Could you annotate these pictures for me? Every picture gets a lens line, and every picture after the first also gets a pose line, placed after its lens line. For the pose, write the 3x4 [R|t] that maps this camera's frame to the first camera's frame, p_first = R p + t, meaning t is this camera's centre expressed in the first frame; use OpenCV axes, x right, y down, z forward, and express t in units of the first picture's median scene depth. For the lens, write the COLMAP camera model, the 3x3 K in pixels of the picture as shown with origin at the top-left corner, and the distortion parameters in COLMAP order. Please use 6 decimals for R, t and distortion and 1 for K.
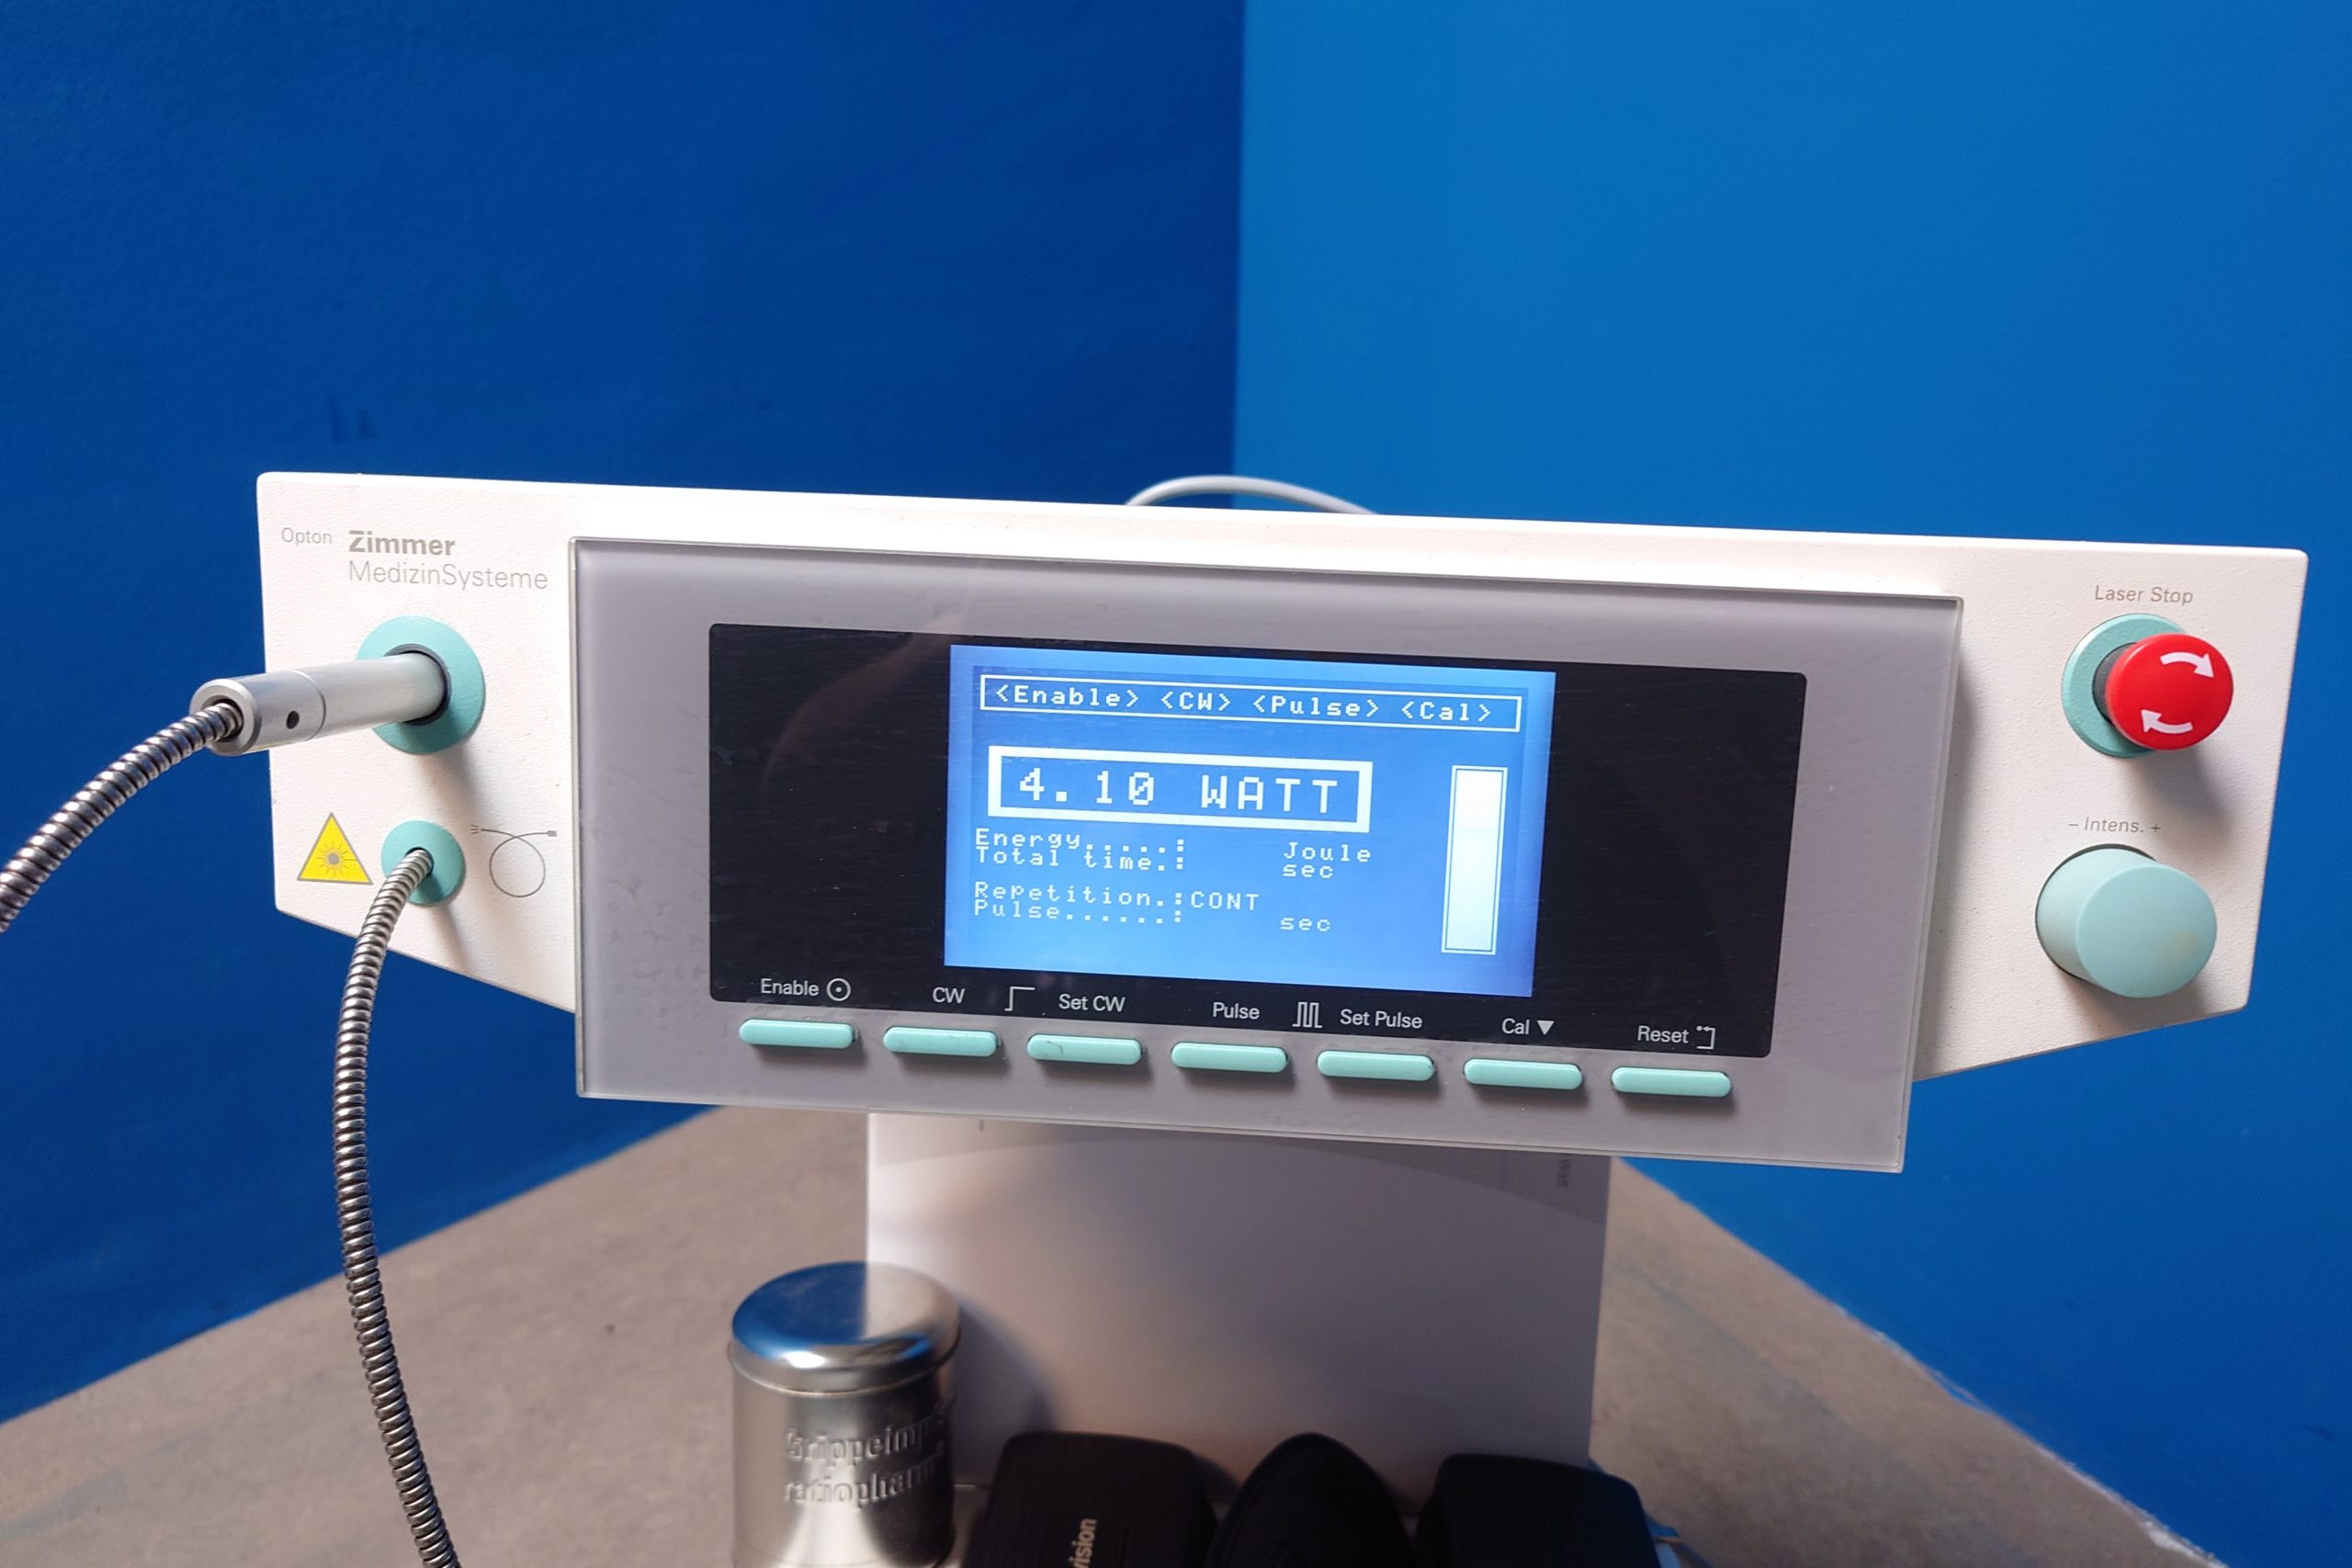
lens RADIAL K [[1686.1, 0, 1179.6], [0, 1686.1, 755.1], [0, 0, 1]] dist [0.002547, -0.000850]
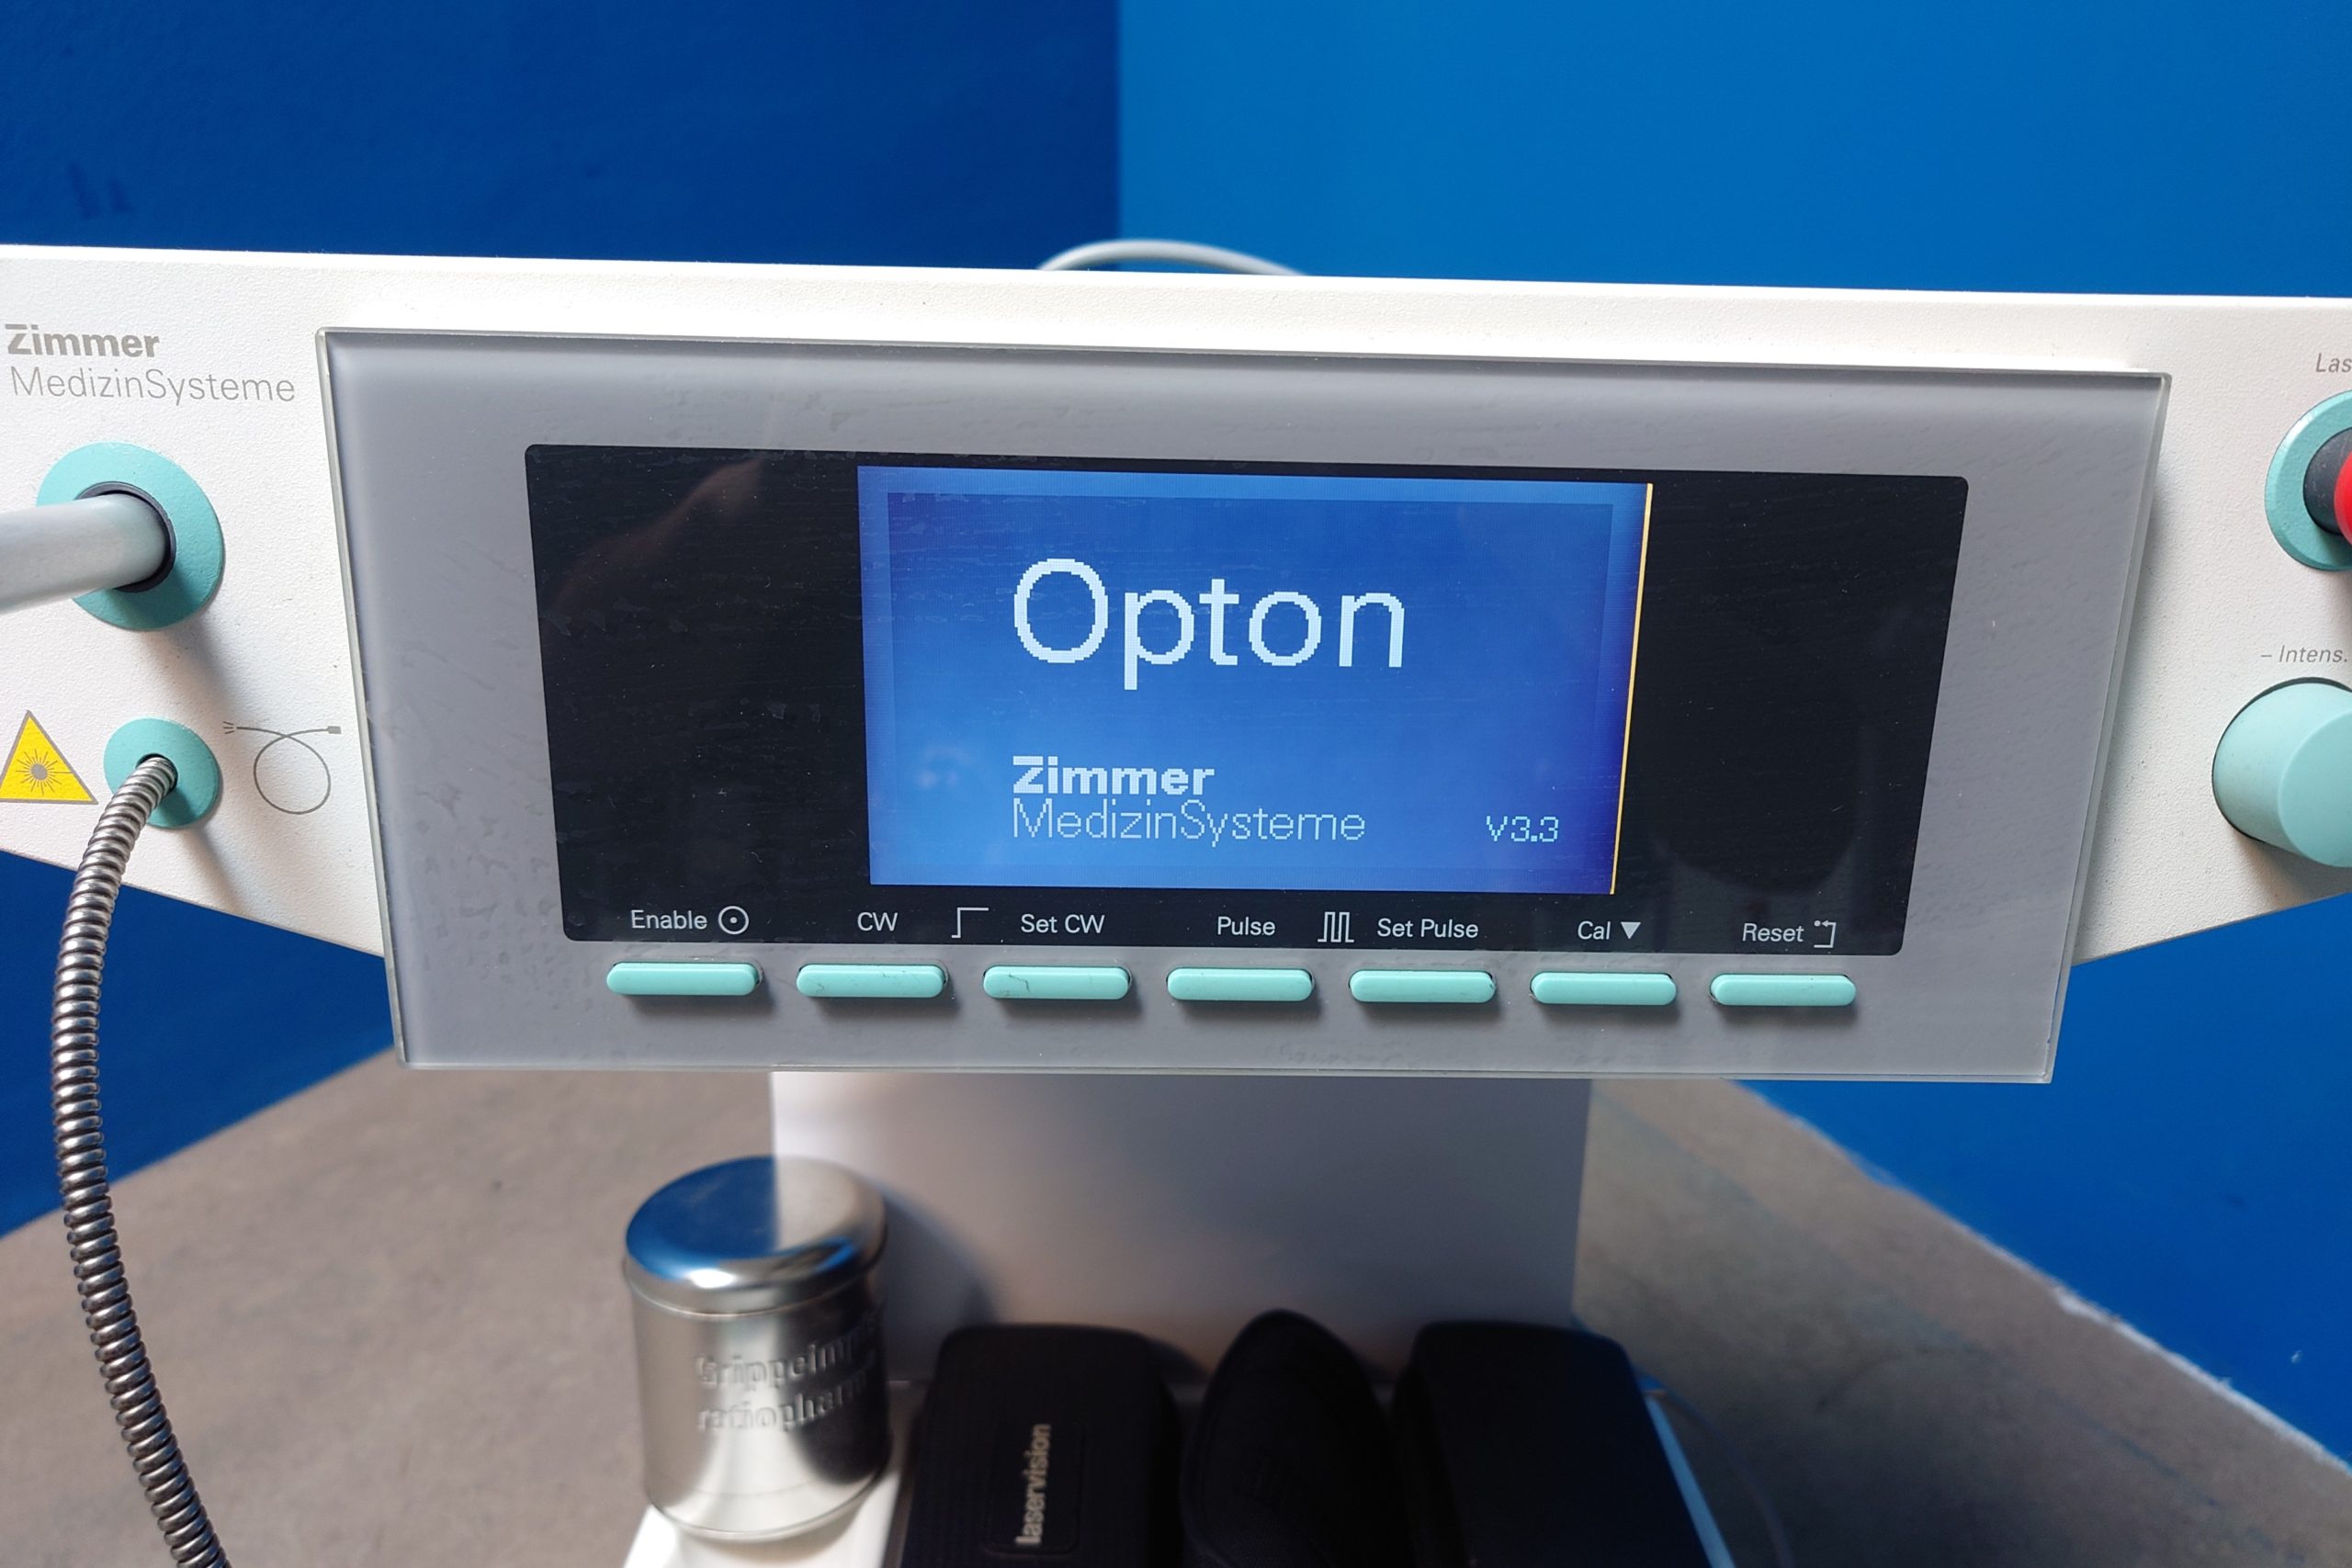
lens RADIAL K [[1686.1, 0, 1179.6], [0, 1686.1, 755.1], [0, 0, 1]] dist [0.002547, -0.000850]
pose [[0.996776, -0.036864, 0.071270, -0.050115], [0.027606, 0.991546, 0.126784, -0.028295], [-0.075341, -0.124408, 0.989367, 0.226567]]
